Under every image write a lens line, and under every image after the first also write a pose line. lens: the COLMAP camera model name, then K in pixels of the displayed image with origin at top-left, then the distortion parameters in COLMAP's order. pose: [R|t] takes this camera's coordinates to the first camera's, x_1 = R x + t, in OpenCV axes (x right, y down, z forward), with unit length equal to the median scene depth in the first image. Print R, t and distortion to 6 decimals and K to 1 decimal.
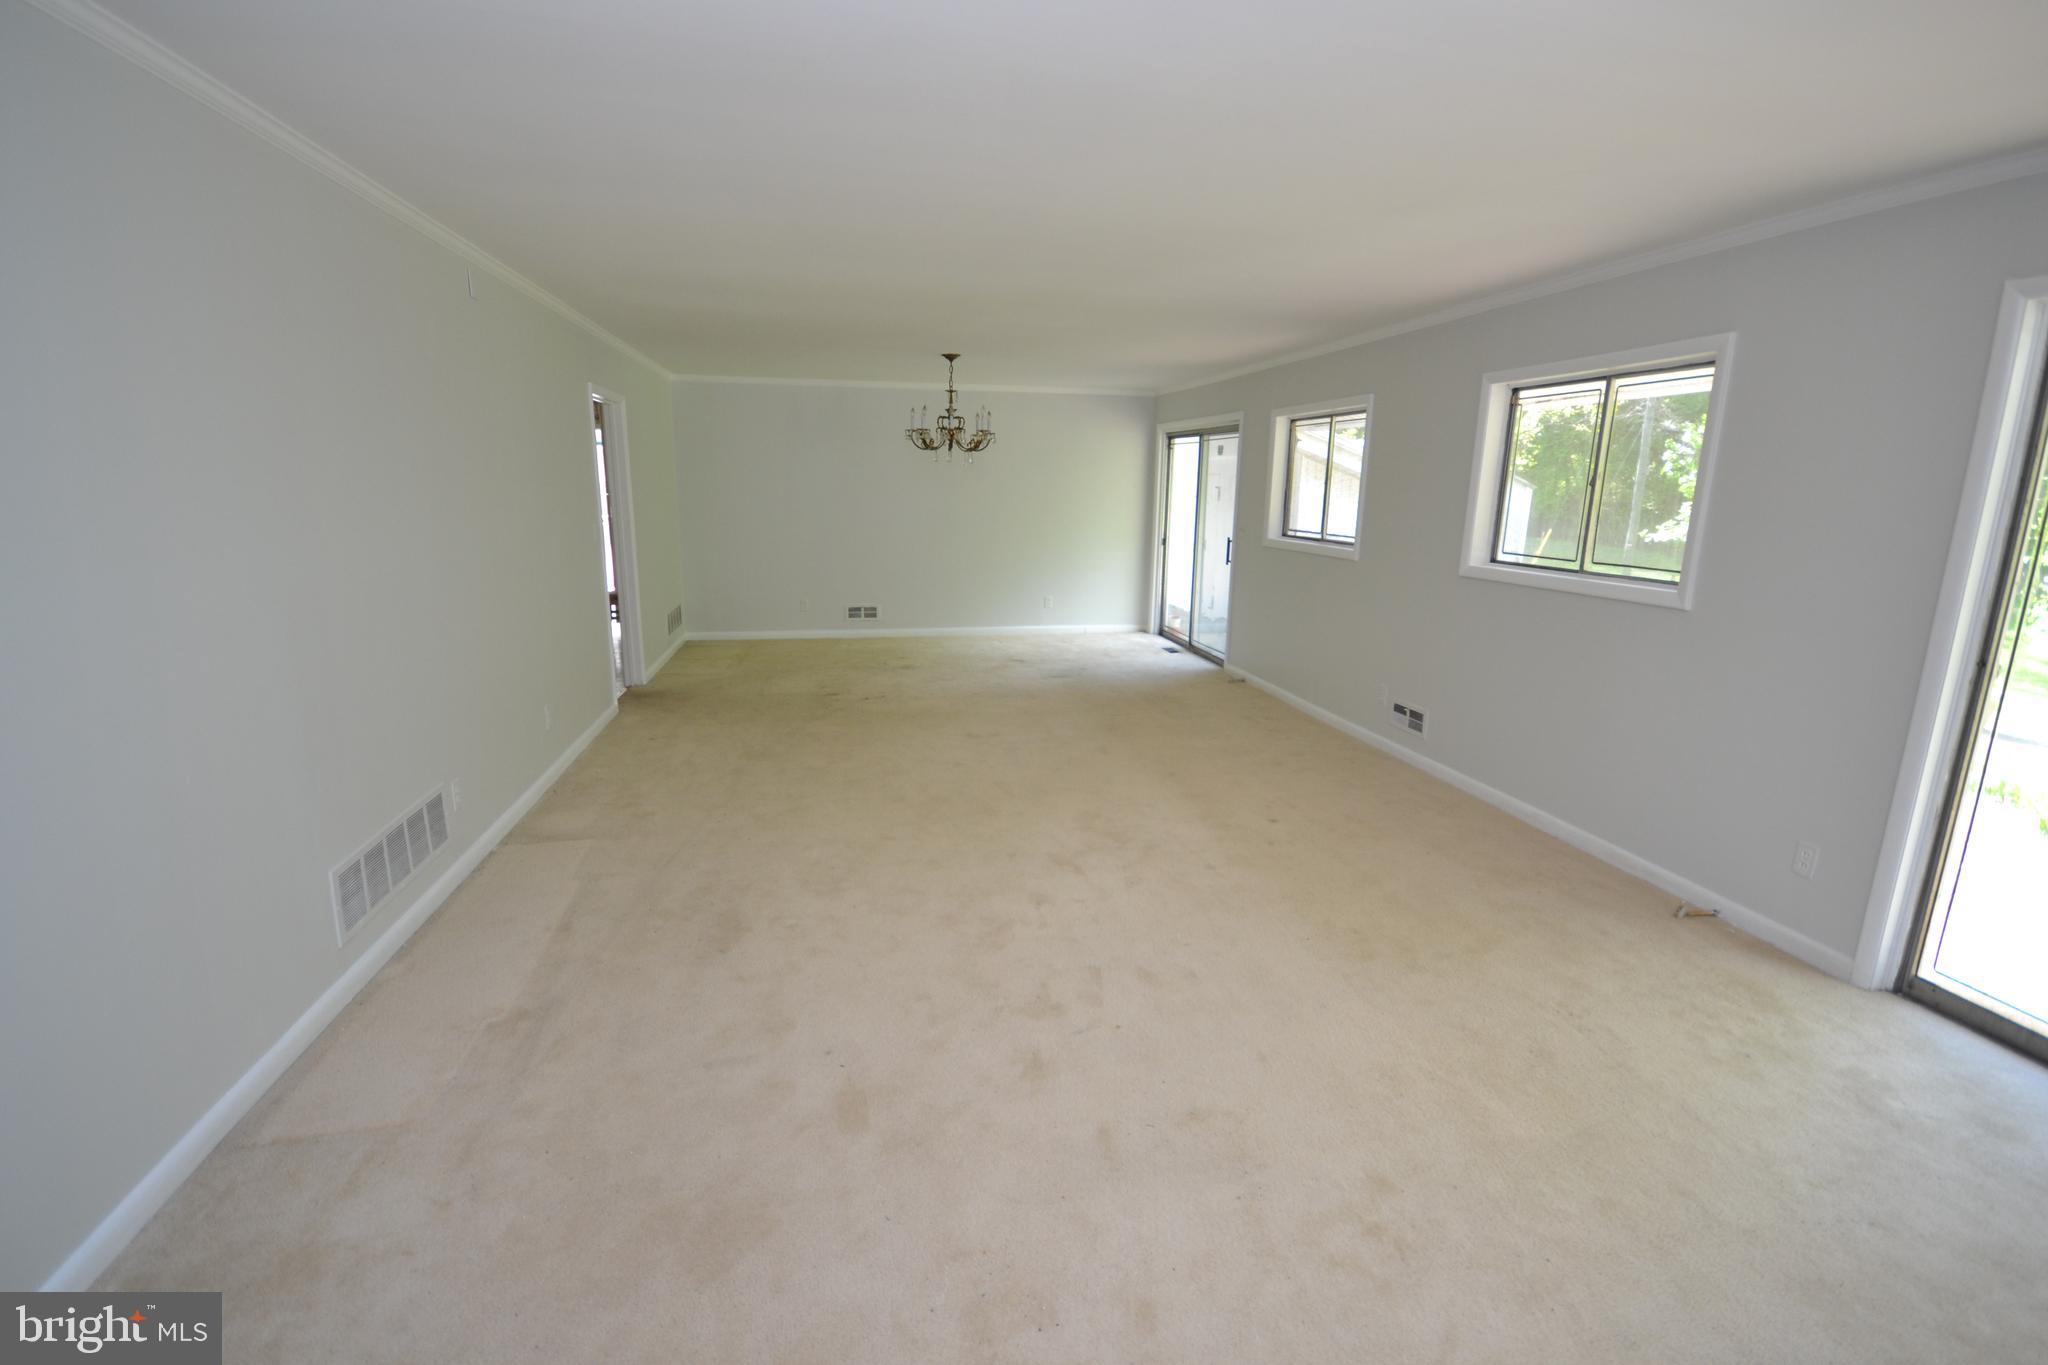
lens RADIAL K [[908.3, 0, 1014.9], [0, 908.3, 678.8], [0, 0, 1]] dist [0.001436, -0.004429]
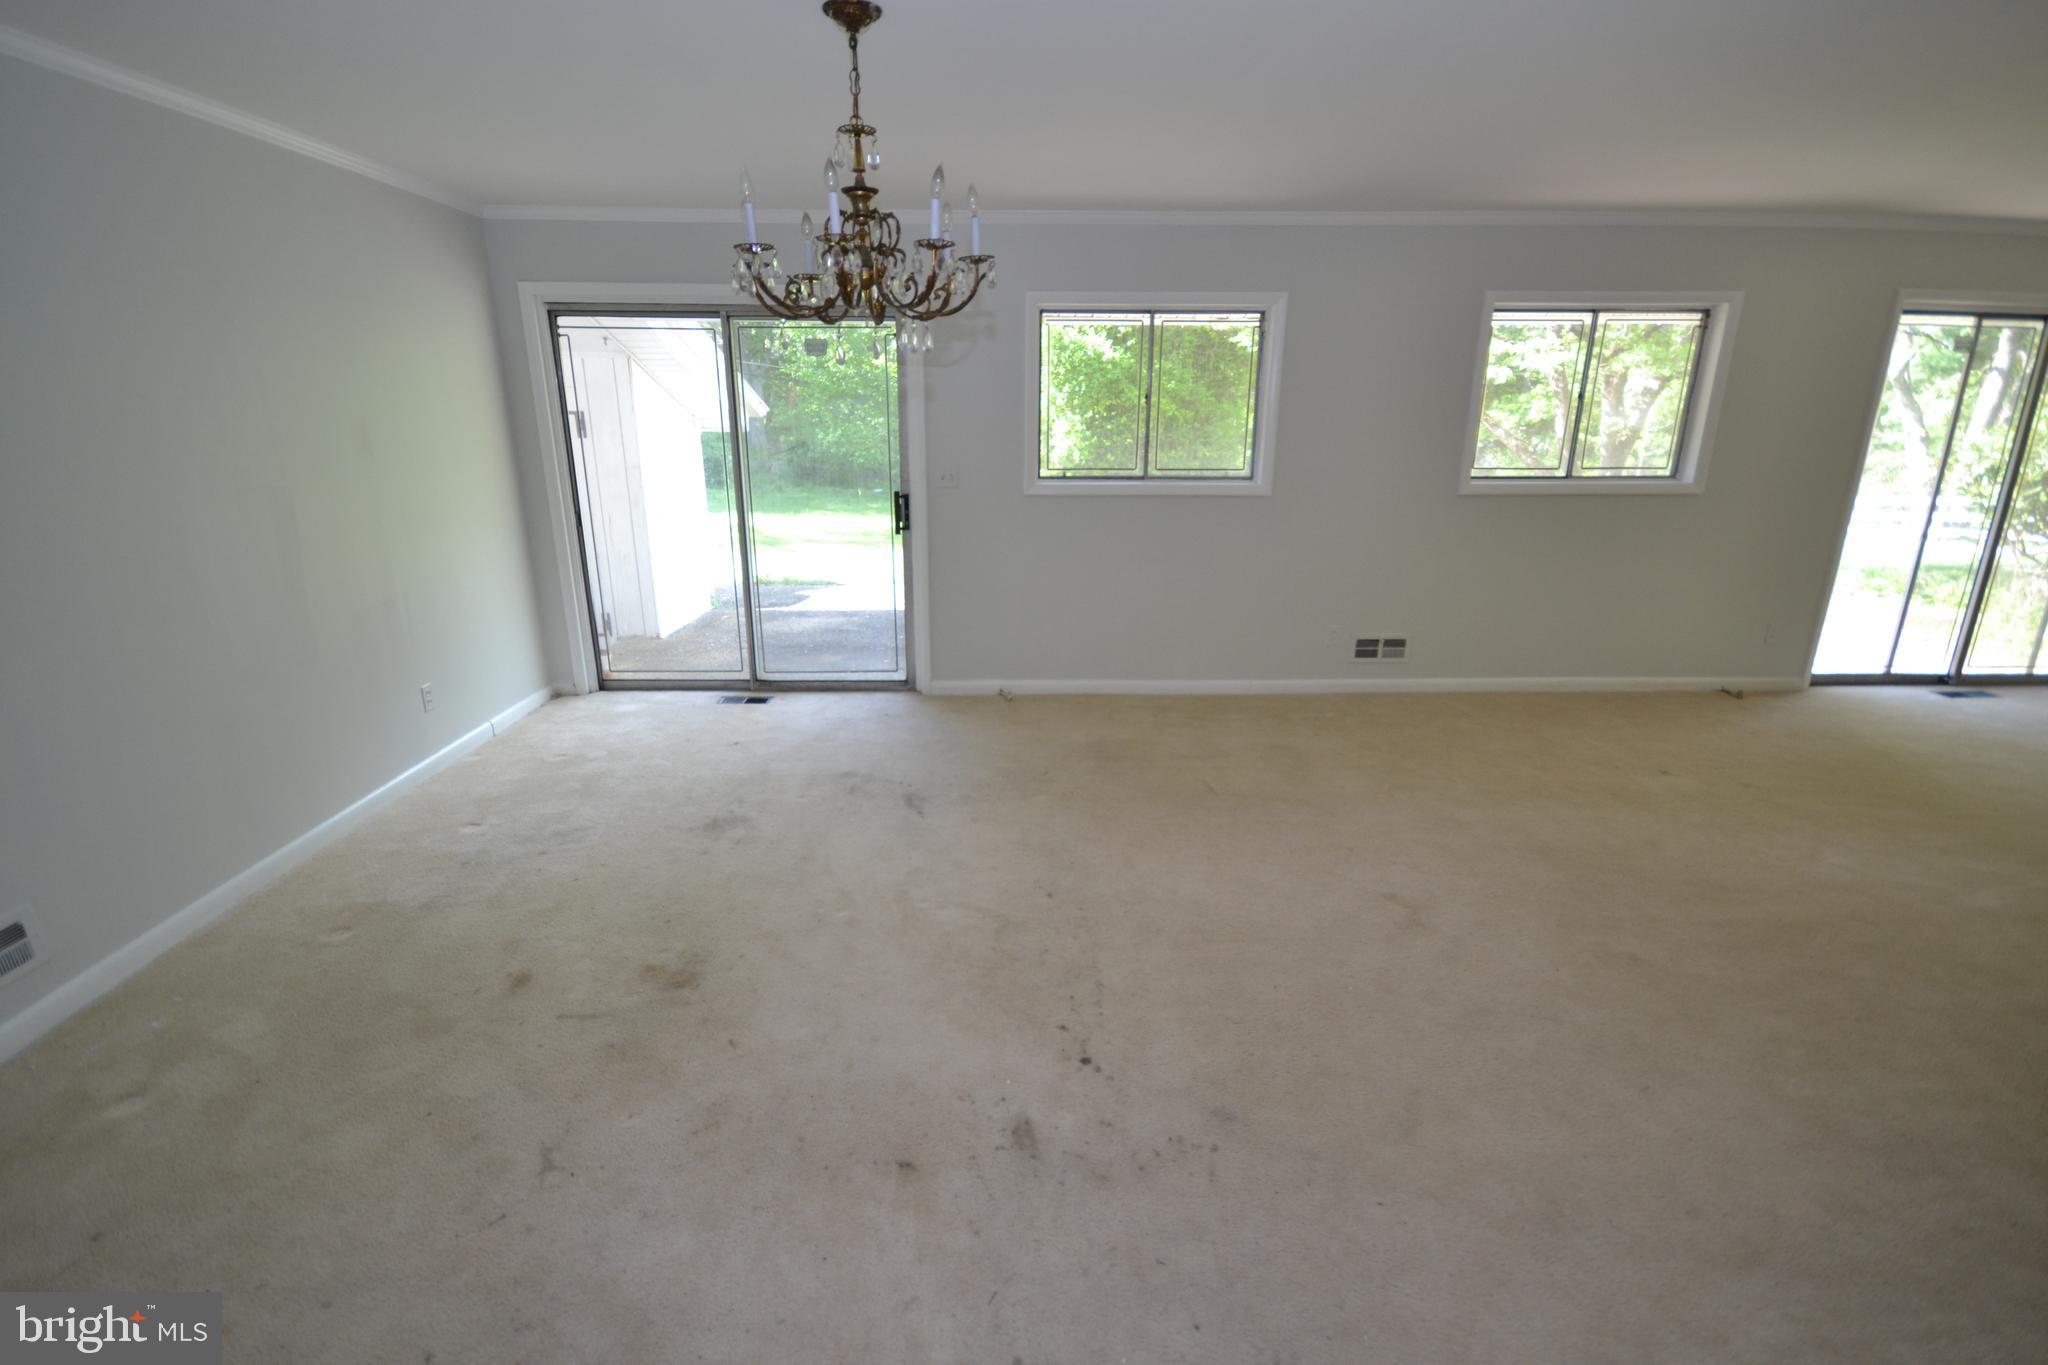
lens RADIAL K [[908.3, 0, 1014.9], [0, 908.3, 678.8], [0, 0, 1]] dist [0.001436, -0.004429]
pose [[0.172215, -0.288087, 0.941991, -0.496171], [0.210948, 0.944880, 0.250405, -0.224214], [-0.962207, 0.155587, 0.223494, 1.033008]]
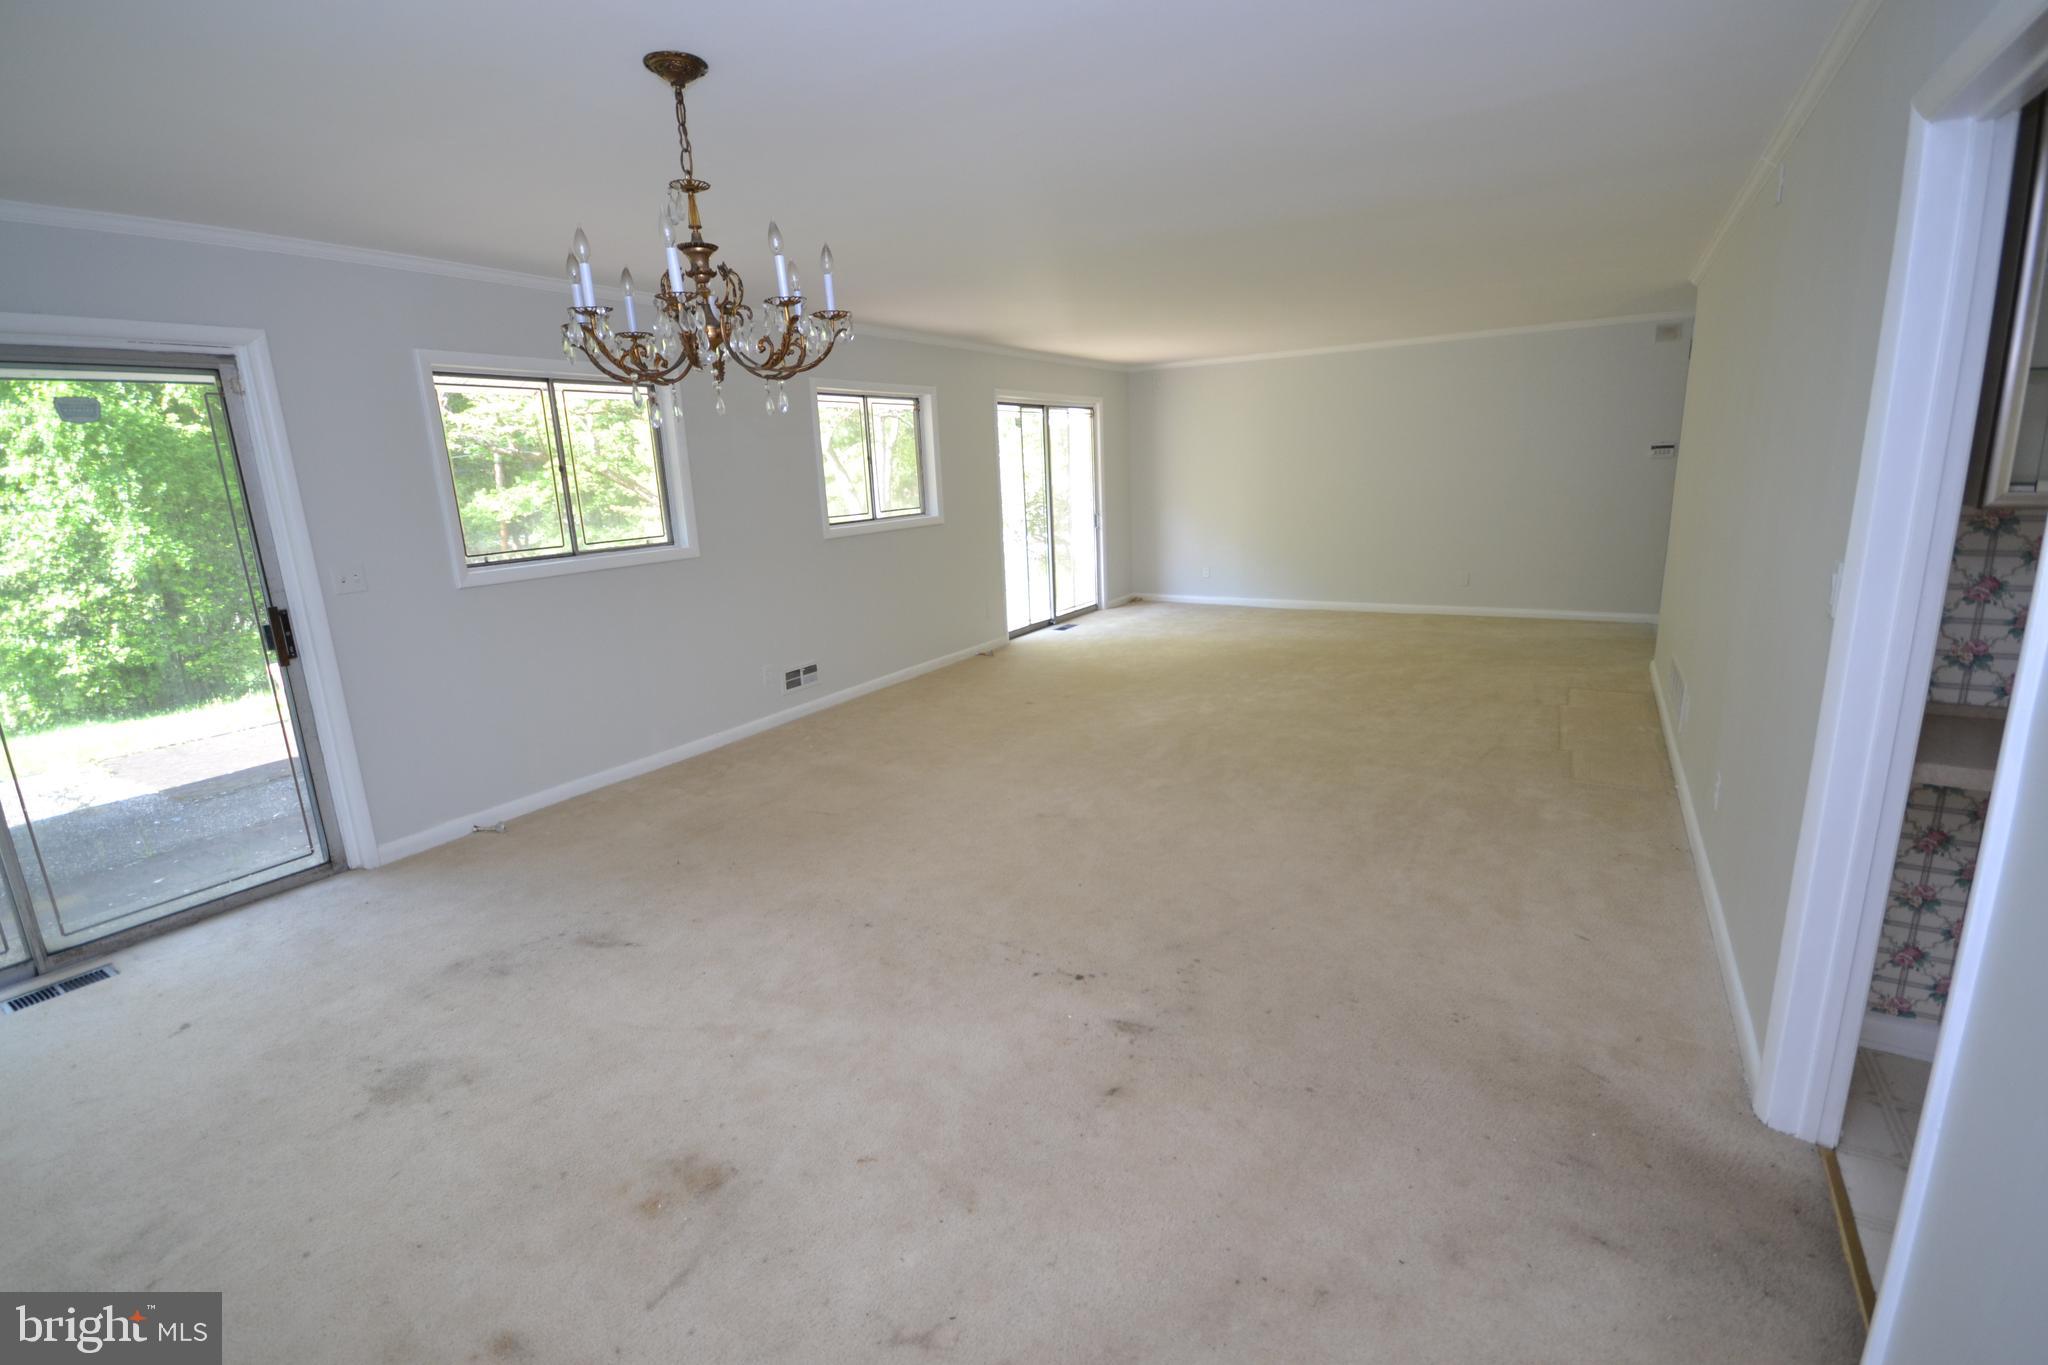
lens RADIAL K [[908.3, 0, 1014.9], [0, 908.3, 678.8], [0, 0, 1]] dist [0.001436, -0.004429]
pose [[-0.734806, -0.132090, 0.665291, -0.446676], [0.182091, 0.906431, 0.381084, -0.296006], [-0.653378, 0.401166, -0.641999, 1.373572]]
